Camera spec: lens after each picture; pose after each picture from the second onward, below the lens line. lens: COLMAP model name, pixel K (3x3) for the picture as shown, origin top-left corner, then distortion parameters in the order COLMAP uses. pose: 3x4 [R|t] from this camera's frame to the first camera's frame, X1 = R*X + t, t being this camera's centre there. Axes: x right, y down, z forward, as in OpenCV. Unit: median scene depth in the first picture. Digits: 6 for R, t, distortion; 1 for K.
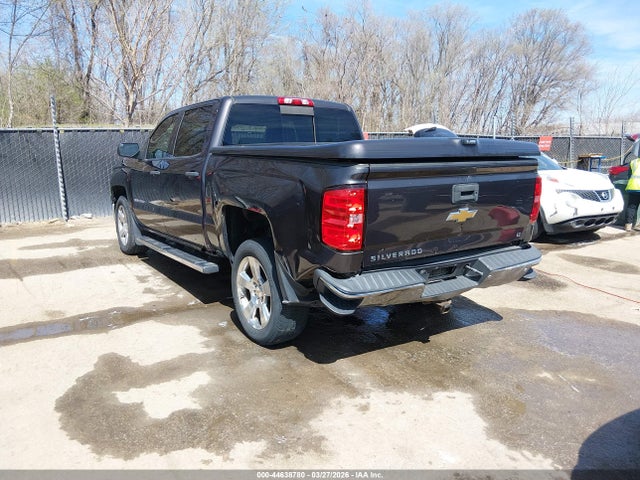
lens RADIAL K [[503.9, 0, 298.8], [0, 503.9, 240.7], [0, 0, 1]] dist [-0.012905, -0.004045]
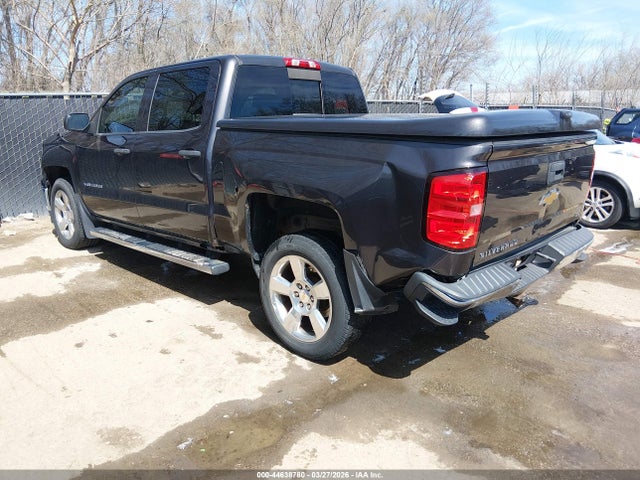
lens RADIAL K [[503.9, 0, 298.8], [0, 503.9, 240.7], [0, 0, 1]] dist [-0.012905, -0.004045]
pose [[0.975053, -0.053977, 0.215310, -0.228256], [0.040697, 0.997013, 0.065642, -0.039162], [-0.218210, -0.055242, 0.974337, 0.176366]]
